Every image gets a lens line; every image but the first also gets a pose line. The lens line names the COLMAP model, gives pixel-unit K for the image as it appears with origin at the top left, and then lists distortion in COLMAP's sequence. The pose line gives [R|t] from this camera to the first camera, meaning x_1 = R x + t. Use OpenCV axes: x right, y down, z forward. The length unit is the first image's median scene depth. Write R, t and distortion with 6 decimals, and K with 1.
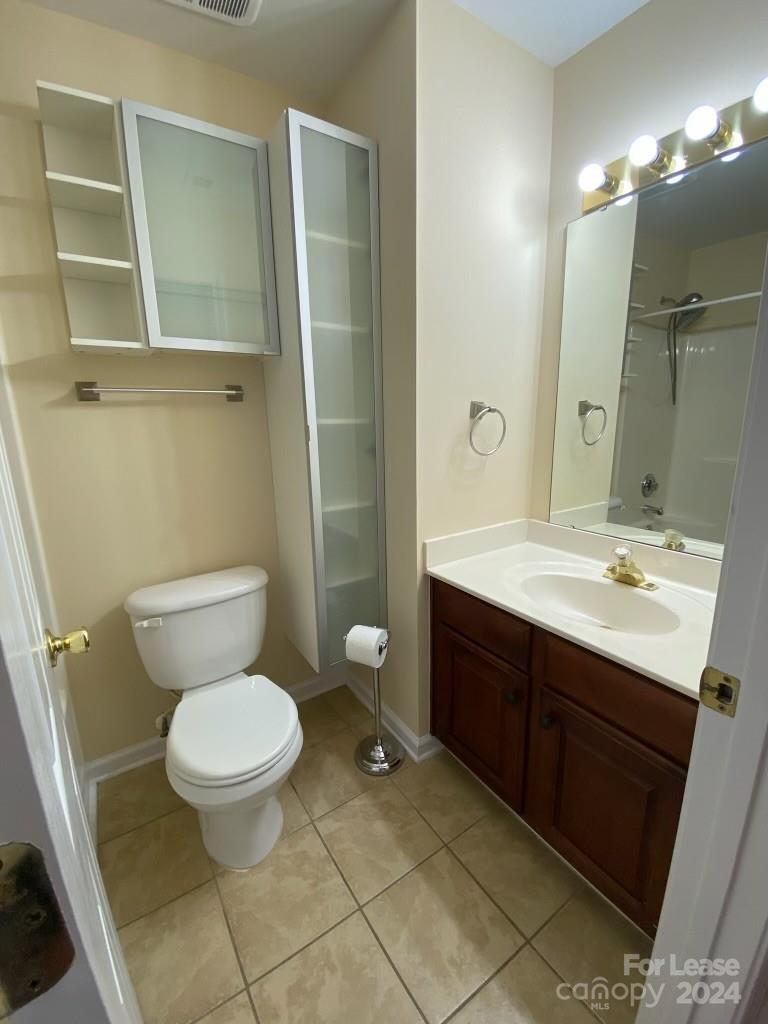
lens RADIAL K [[416.4, 0, 387.4], [0, 416.4, 510.1], [0, 0, 1]] dist [0.000203, -0.010091]
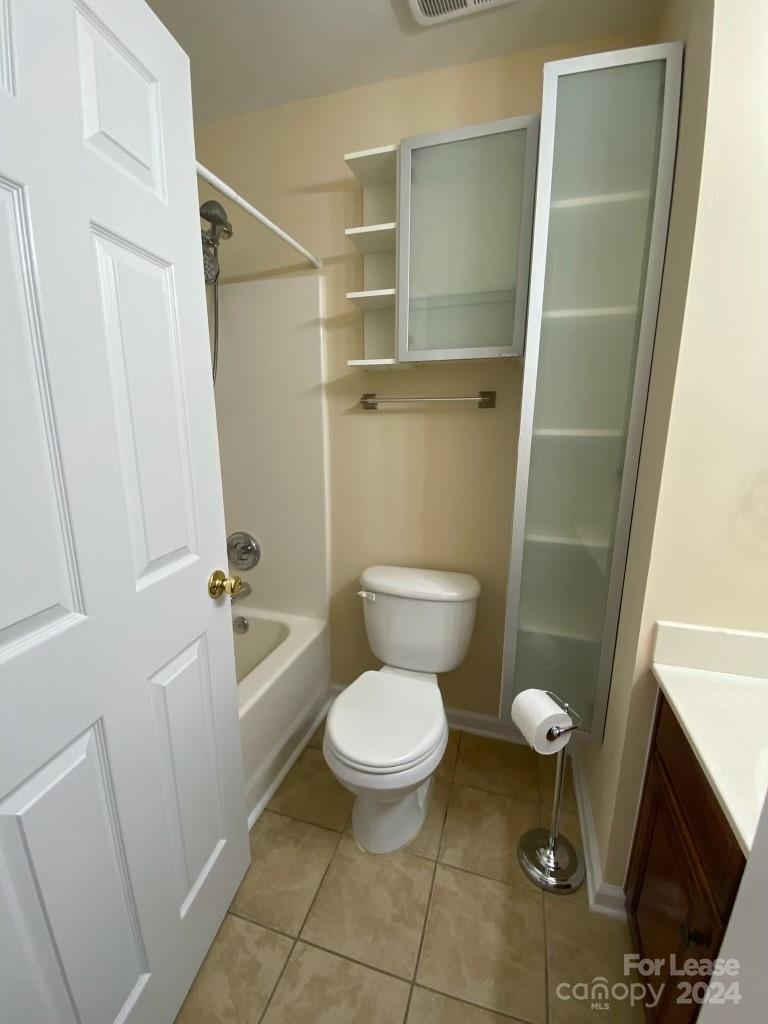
lens RADIAL K [[416.4, 0, 384.9], [0, 416.4, 511.8], [0, 0, 1]] dist [0.000203, -0.010091]
pose [[0.626387, 0.186069, -0.756979, 0.308155], [-0.180029, 0.979372, 0.091763, -0.084170], [0.758438, 0.078799, 0.646964, 0.251537]]
